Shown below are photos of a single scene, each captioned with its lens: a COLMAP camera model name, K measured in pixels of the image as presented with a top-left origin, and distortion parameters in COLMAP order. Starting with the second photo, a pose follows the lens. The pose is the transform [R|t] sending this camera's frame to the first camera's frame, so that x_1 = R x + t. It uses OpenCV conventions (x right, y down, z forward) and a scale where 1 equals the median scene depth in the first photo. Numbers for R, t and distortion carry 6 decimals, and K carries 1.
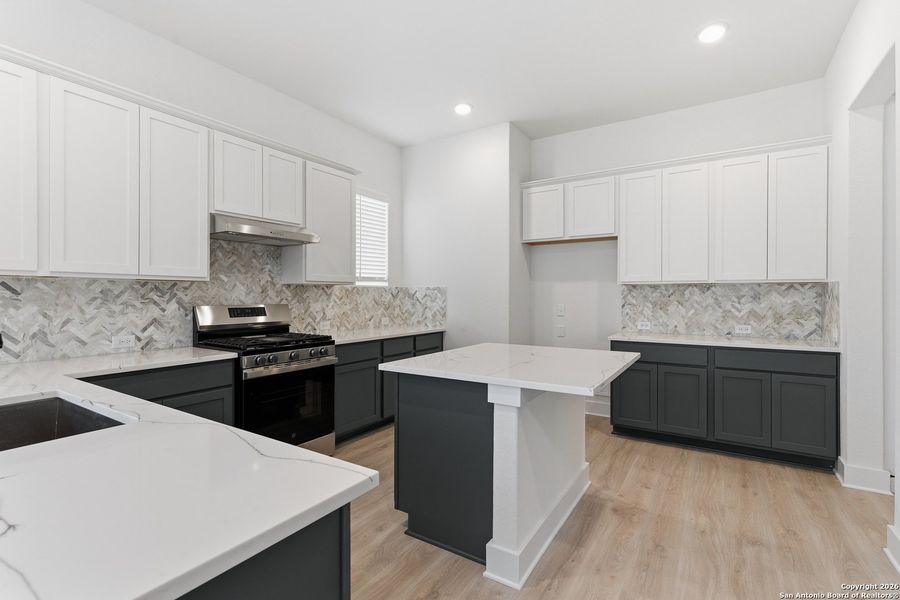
lens RADIAL K [[415.0, 0, 449.3], [0, 415.0, 296.7], [0, 0, 1]] dist [-0.000438, 0.000254]
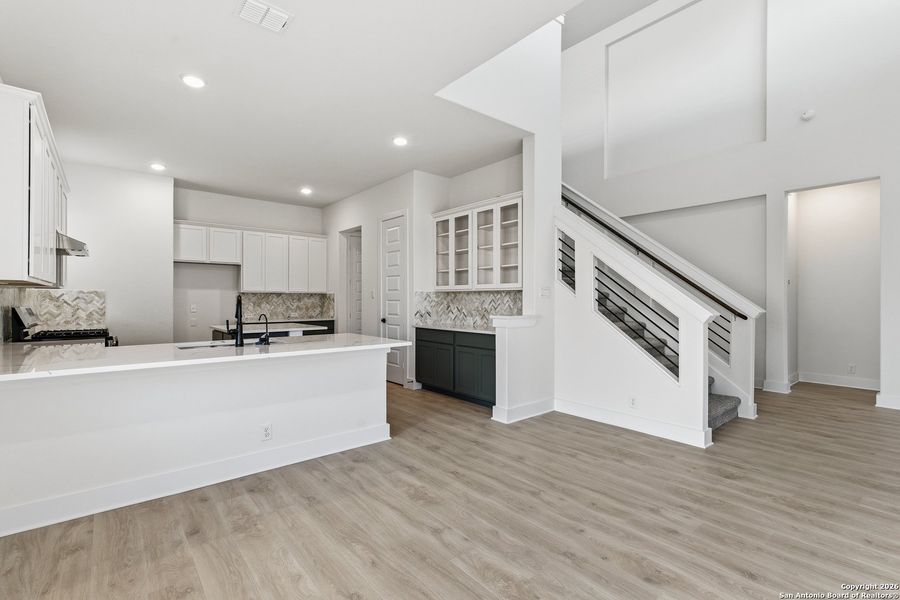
lens RADIAL K [[416.2, 0, 450.0], [0, 416.2, 300.0], [0, 0, 1]] dist [-0.000361, 0.000097]
pose [[0.297049, -0.000584, 0.954862, -1.049047], [0.000182, 1.000000, 0.000555, 0.002142], [-0.954862, 0.000009, 0.297049, -0.382253]]
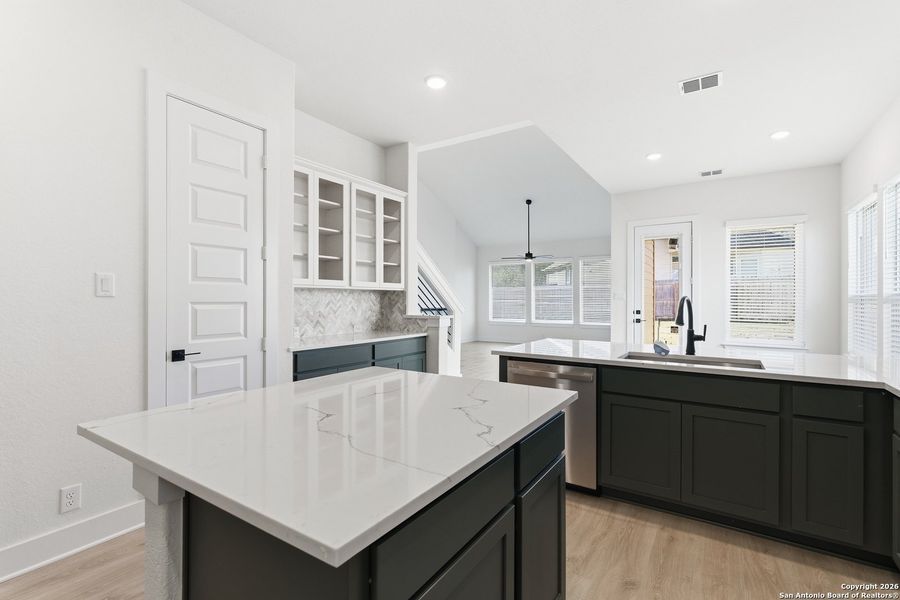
lens RADIAL K [[415.0, 0, 449.3], [0, 415.0, 296.7], [0, 0, 1]] dist [-0.000438, 0.000254]
pose [[-0.999959, -0.003774, 0.008219, 0.035084], [-0.003809, 0.999984, -0.004162, -0.004686], [-0.008203, -0.004193, -0.999958, 0.999655]]
